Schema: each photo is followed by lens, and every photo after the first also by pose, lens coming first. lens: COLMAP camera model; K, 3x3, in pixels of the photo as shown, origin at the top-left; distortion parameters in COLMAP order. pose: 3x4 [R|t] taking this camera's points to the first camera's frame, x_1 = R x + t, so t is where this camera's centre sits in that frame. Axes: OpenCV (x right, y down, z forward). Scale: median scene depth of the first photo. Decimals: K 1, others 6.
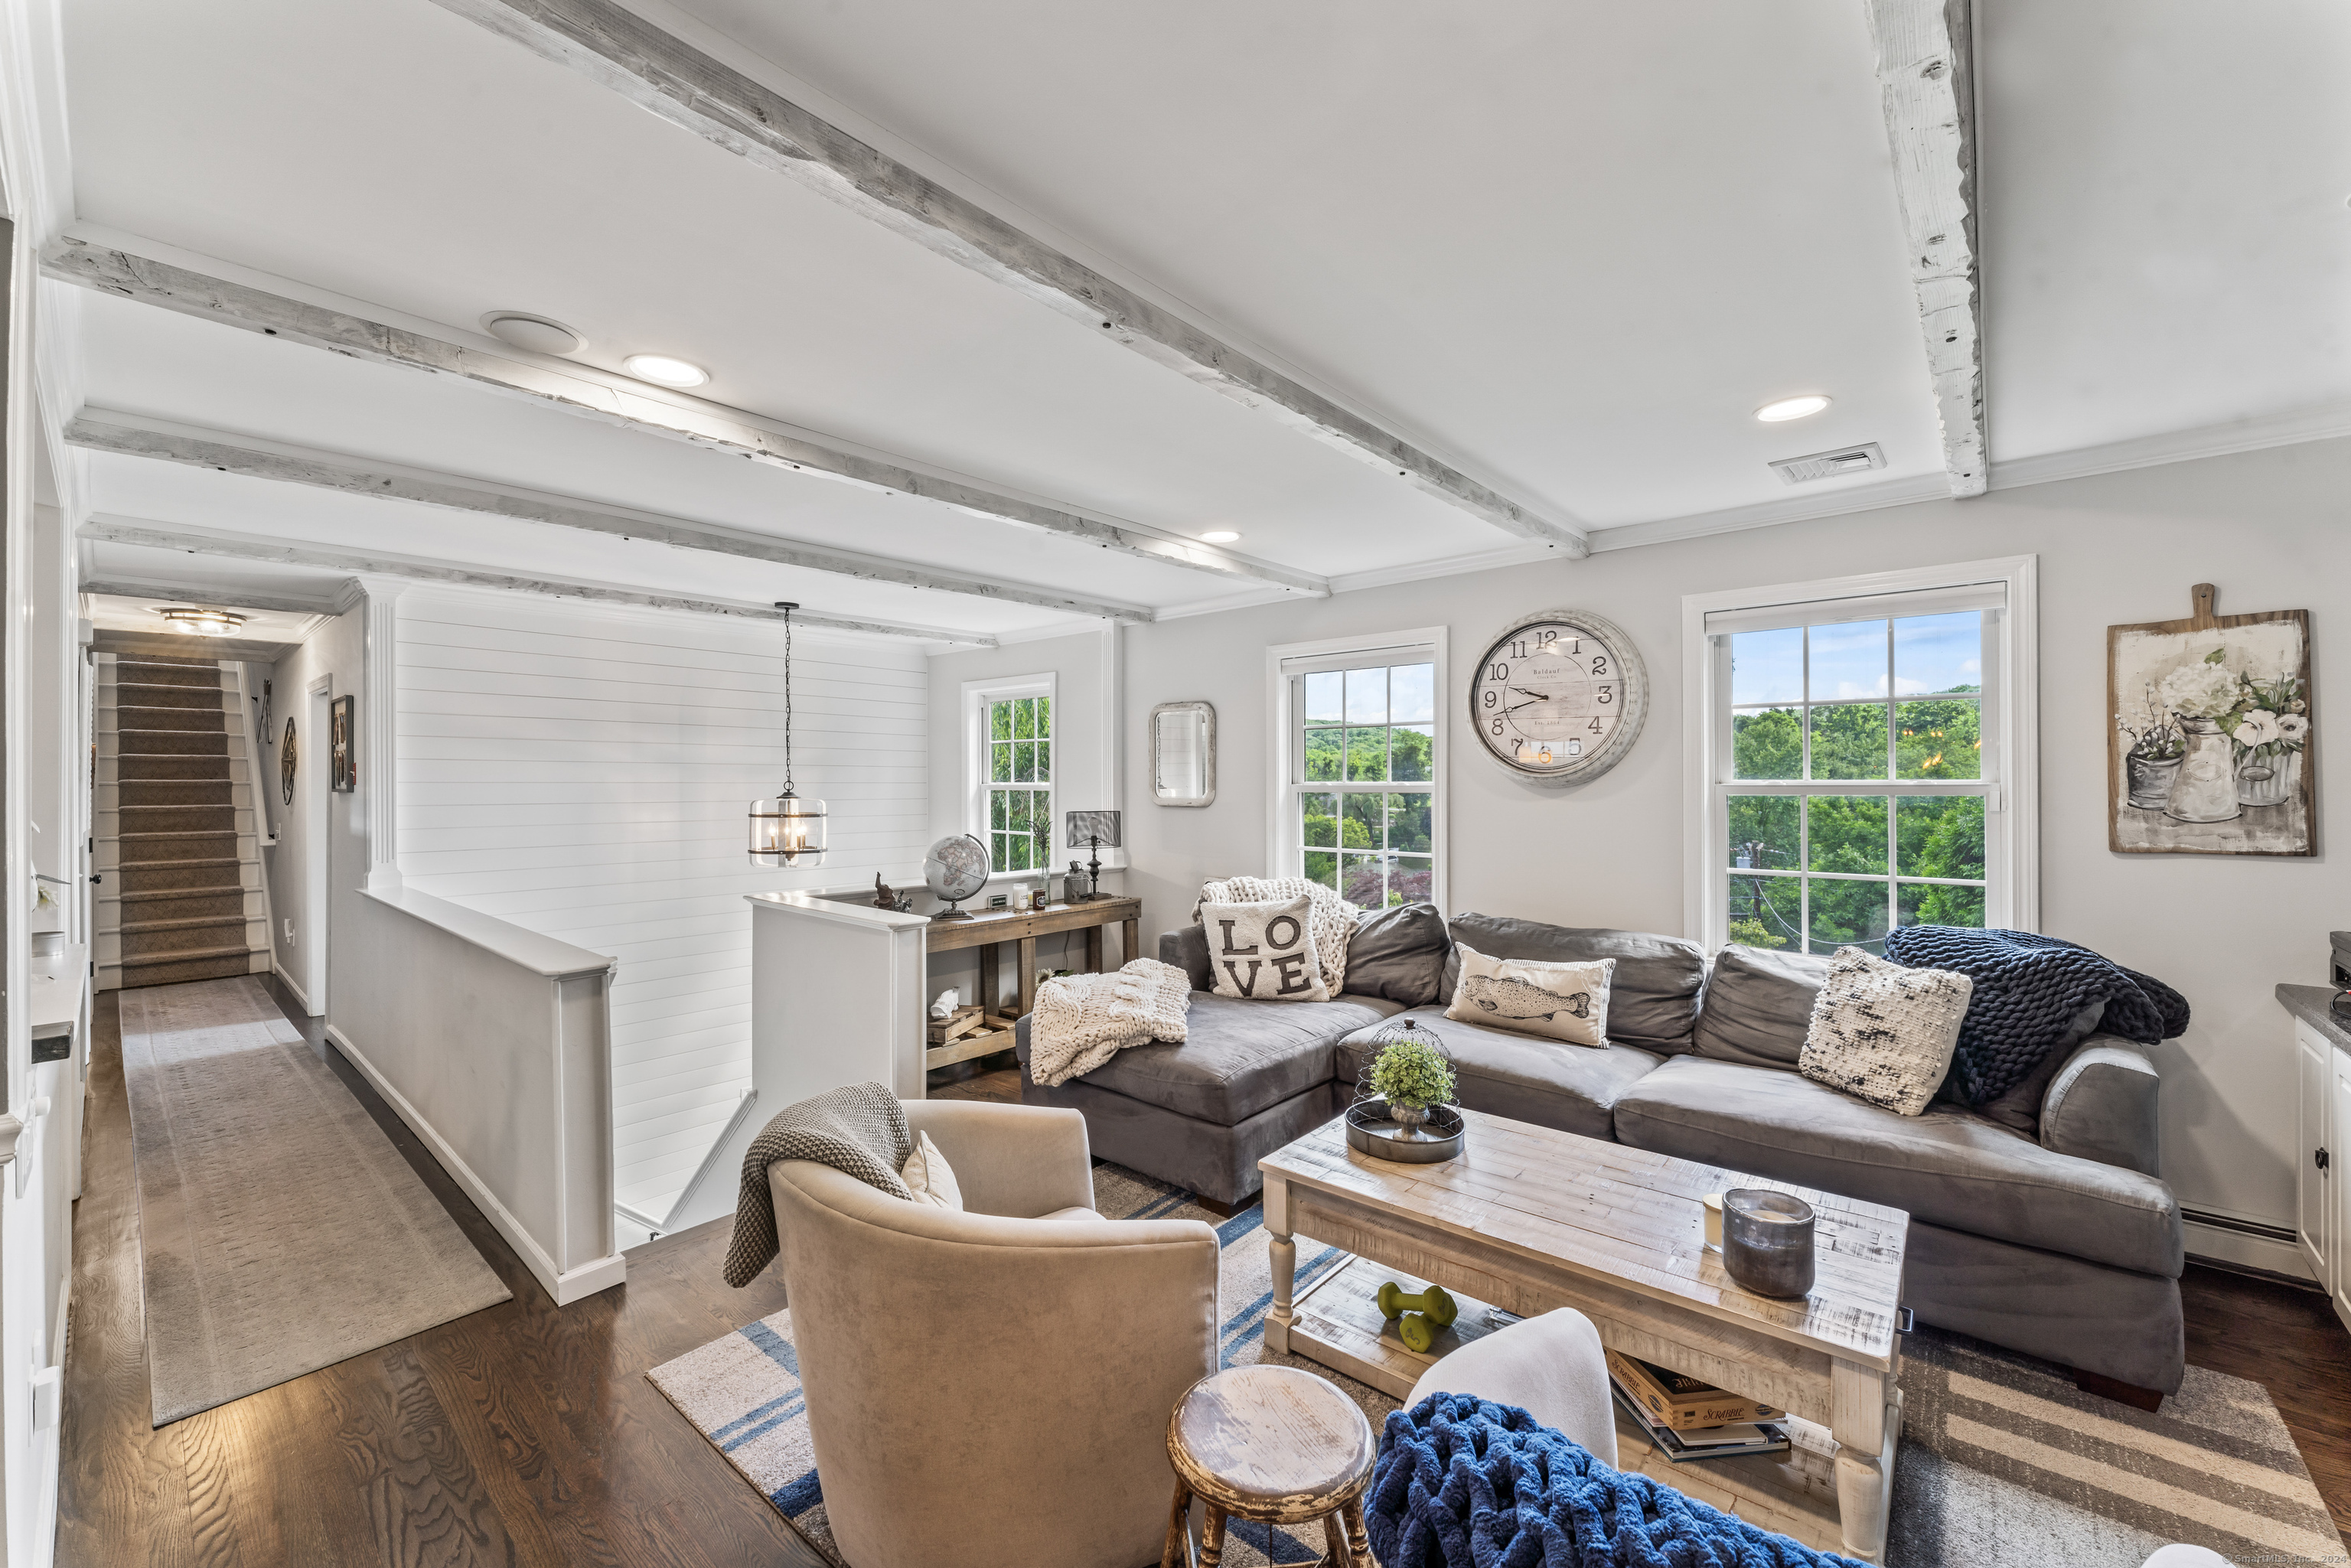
lens RADIAL K [[932.3, 0, 1175.5], [0, 932.3, 784.0], [0, 0, 1]] dist [-0.000037, -0.000066]
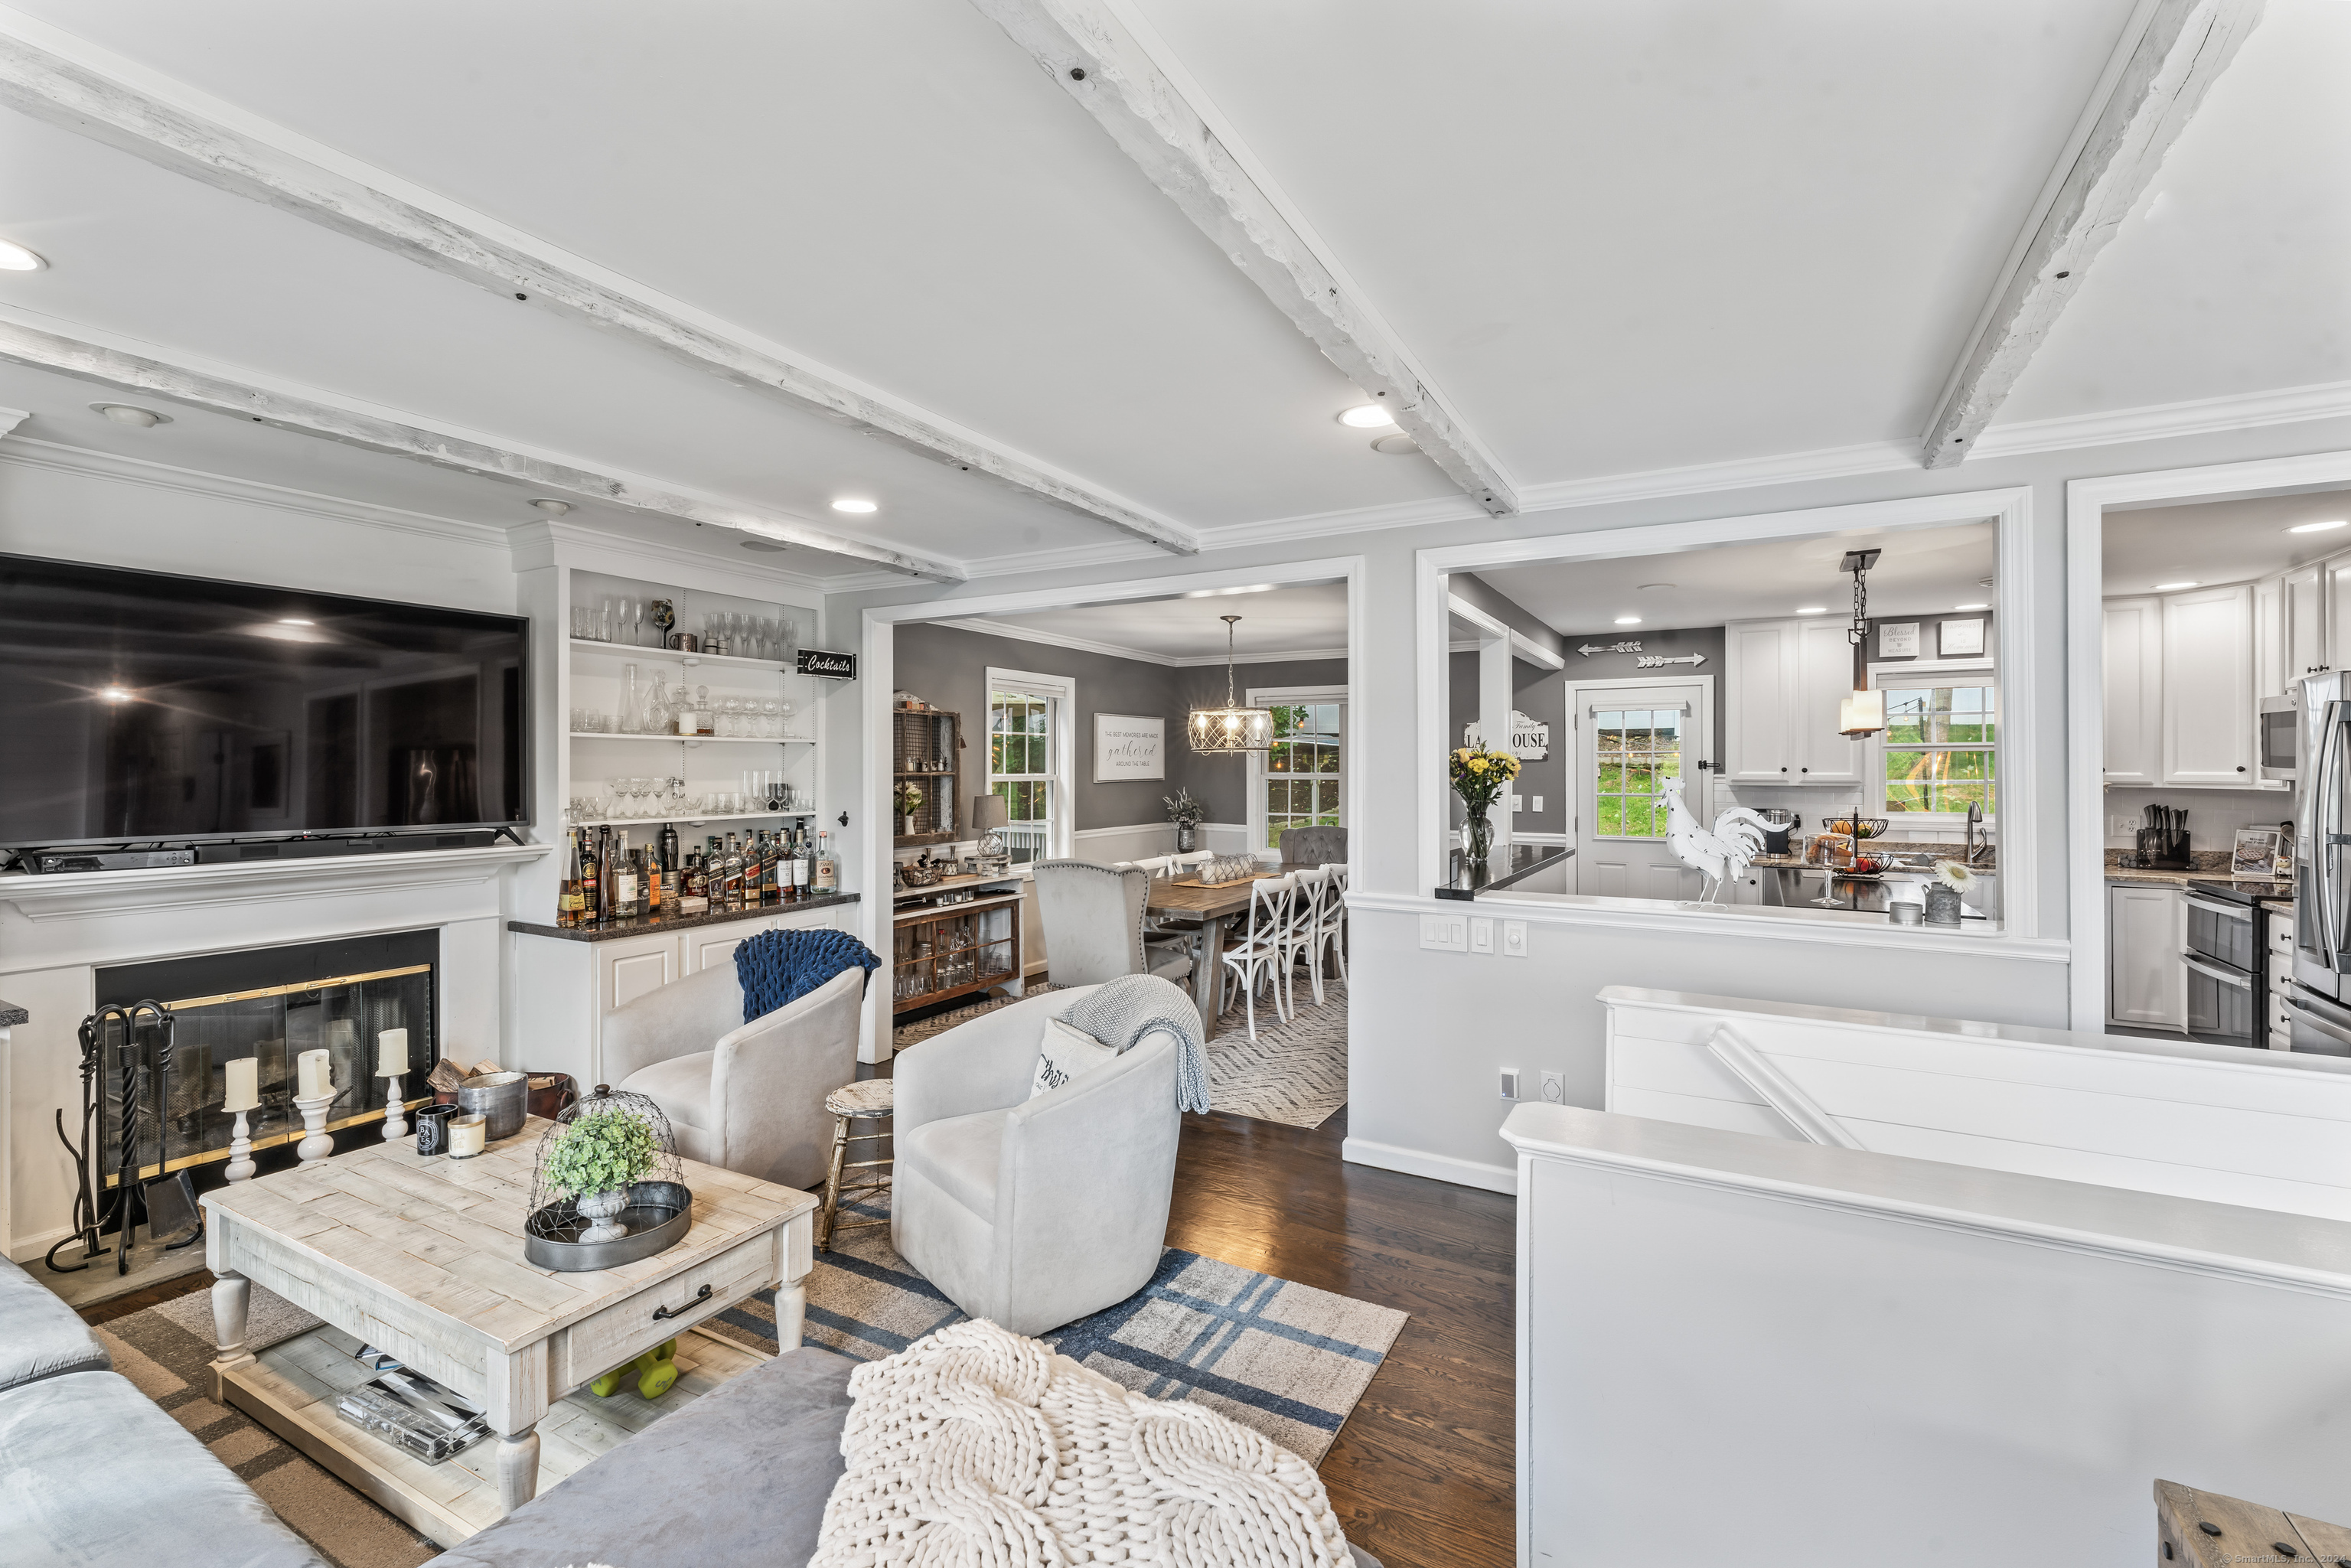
lens RADIAL K [[1018.4, 0, 1172.3], [0, 1018.4, 772.2], [0, 0, 1]] dist [-0.000418, 0.000006]
pose [[-0.979056, 0.005152, -0.203526, -0.037526], [0.003288, 0.999950, 0.009493, -0.017549], [0.203565, 0.008624, -0.979023, 1.557167]]
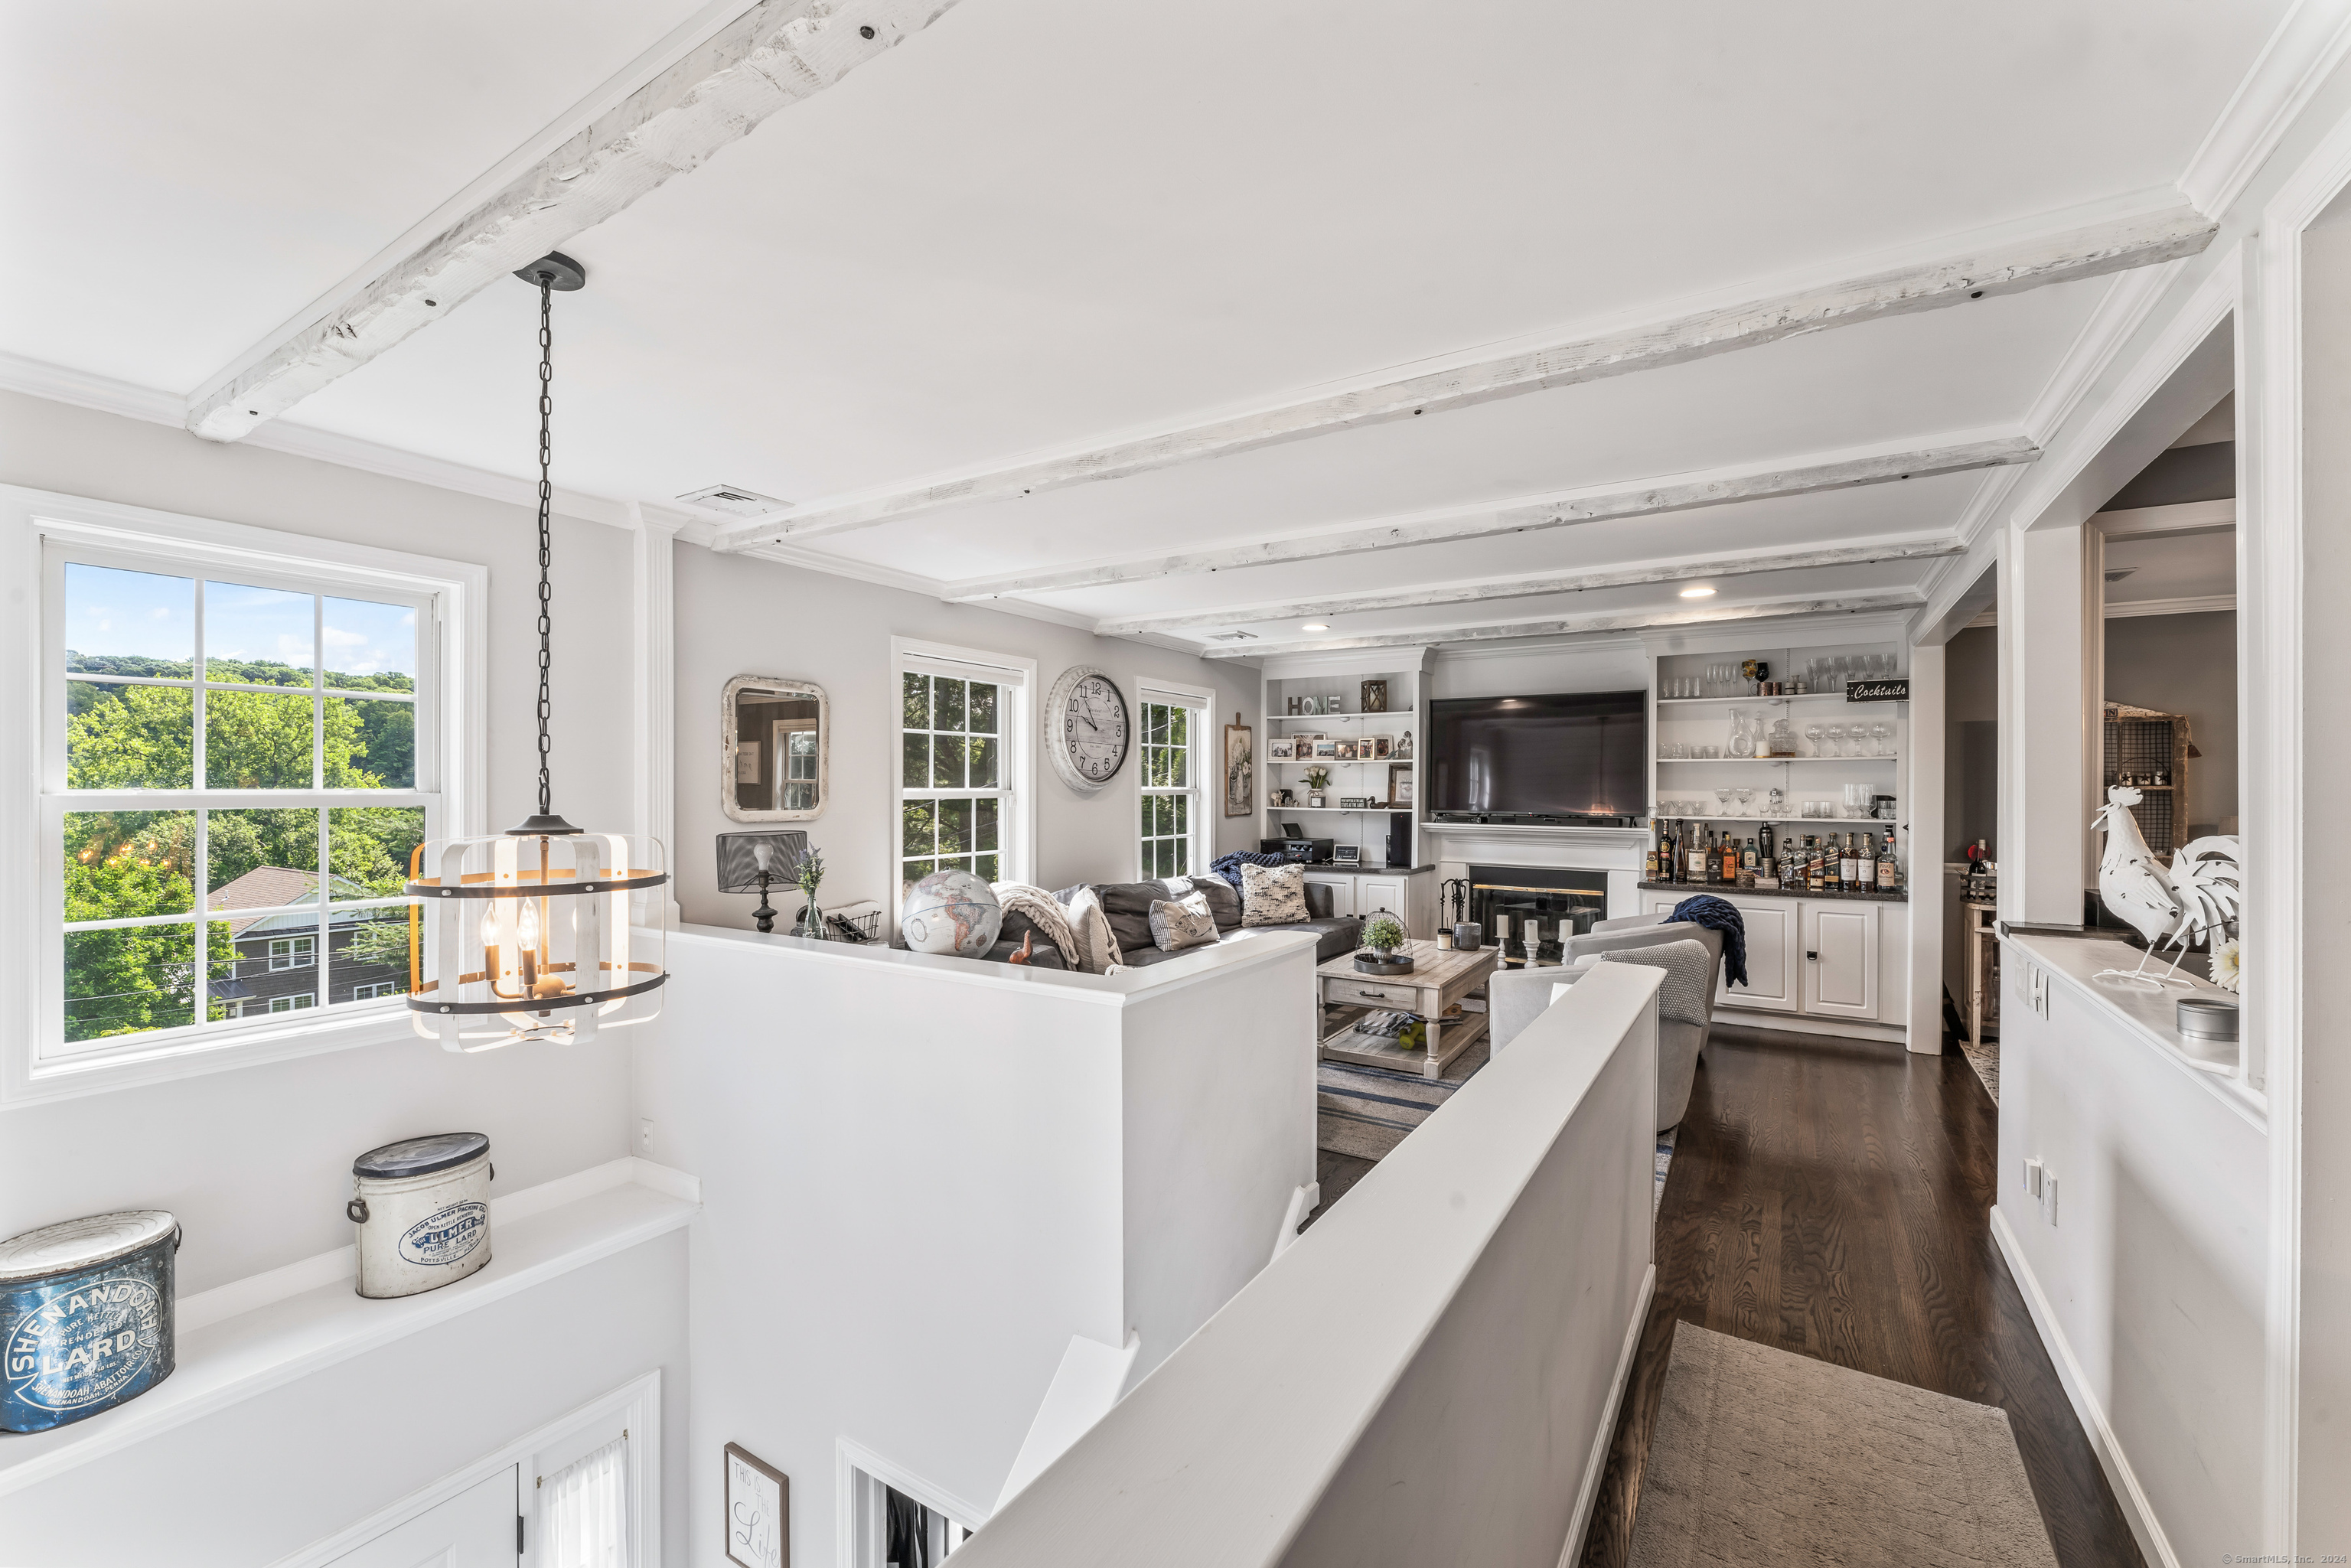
lens RADIAL K [[962.5, 0, 1179.1], [0, 962.5, 788.4], [0, 0, 1]] dist [-0.002230, -0.000199]
pose [[-0.158585, 0.000825, 0.987345, -1.352887], [0.003085, 0.999995, -0.000340, -0.000794], [-0.987340, 0.002992, -0.158587, 1.397069]]
